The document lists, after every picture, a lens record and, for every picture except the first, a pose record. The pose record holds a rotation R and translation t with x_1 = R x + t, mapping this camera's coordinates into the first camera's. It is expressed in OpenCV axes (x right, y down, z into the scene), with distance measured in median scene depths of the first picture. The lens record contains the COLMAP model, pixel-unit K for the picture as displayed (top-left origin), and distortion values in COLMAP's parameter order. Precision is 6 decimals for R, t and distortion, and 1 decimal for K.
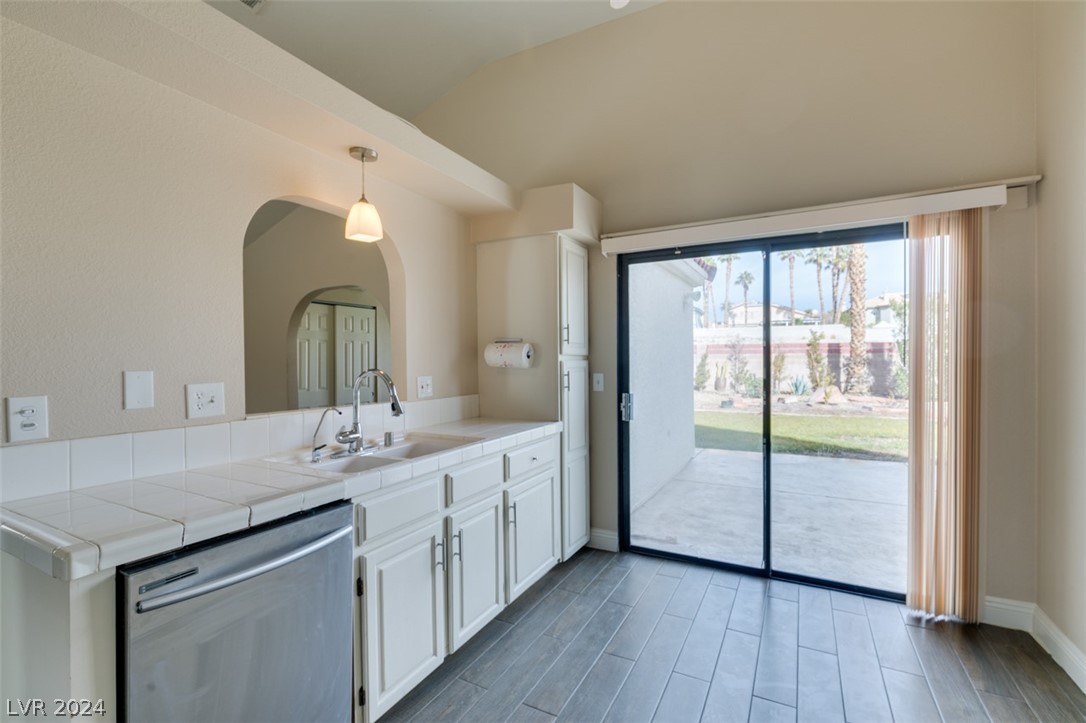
lens RADIAL K [[483.5, 0, 544.1], [0, 483.5, 362.8], [0, 0, 1]] dist [0.004463, -0.002797]
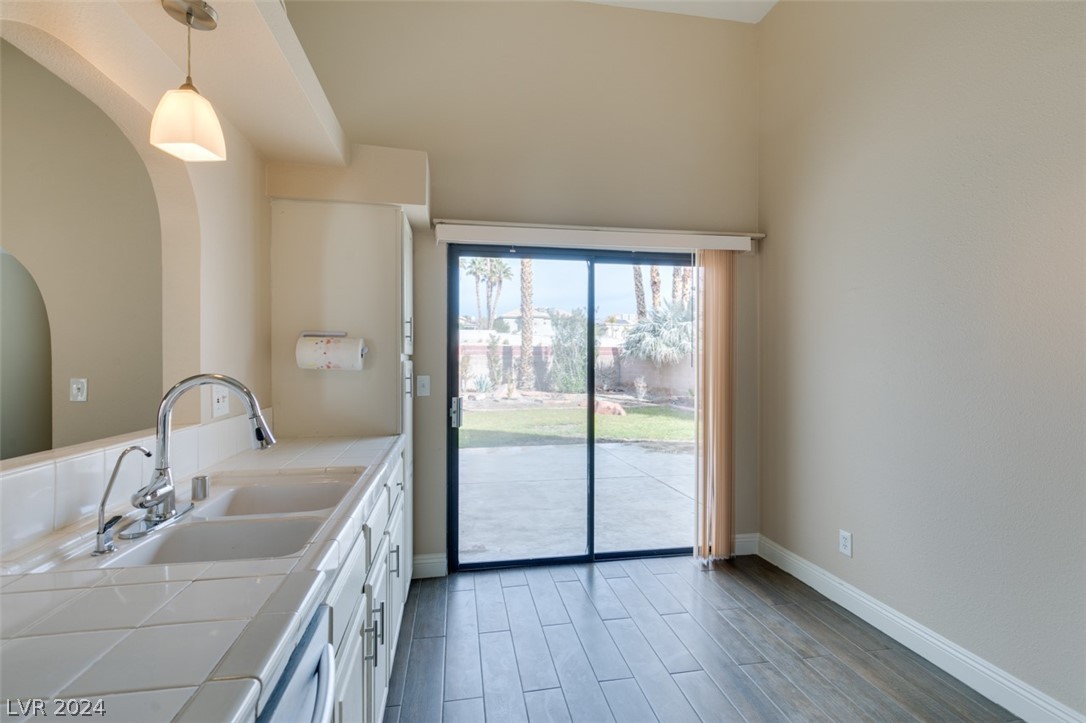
lens RADIAL K [[483.5, 0, 543.6], [0, 483.5, 357.7], [0, 0, 1]] dist [0.004463, -0.002797]
pose [[0.789367, 0.008620, 0.613861, -0.283786], [-0.001961, 0.999932, -0.011520, -0.001083], [-0.613919, 0.007890, 0.789330, 0.199483]]
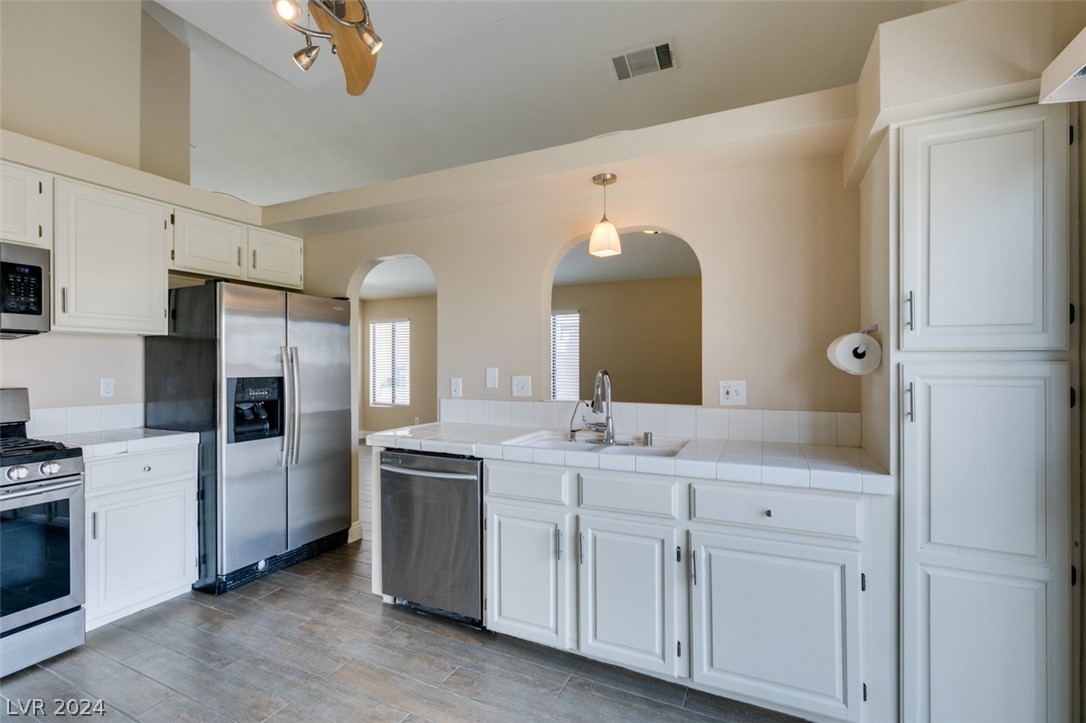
lens RADIAL K [[483.5, 0, 540.2], [0, 483.5, 362.3], [0, 0, 1]] dist [0.004463, -0.002797]
pose [[0.042637, 0.003106, -0.999086, 0.545573], [-0.003239, 0.999990, 0.002970, -0.005172], [0.999085, 0.003109, 0.042647, 0.584782]]
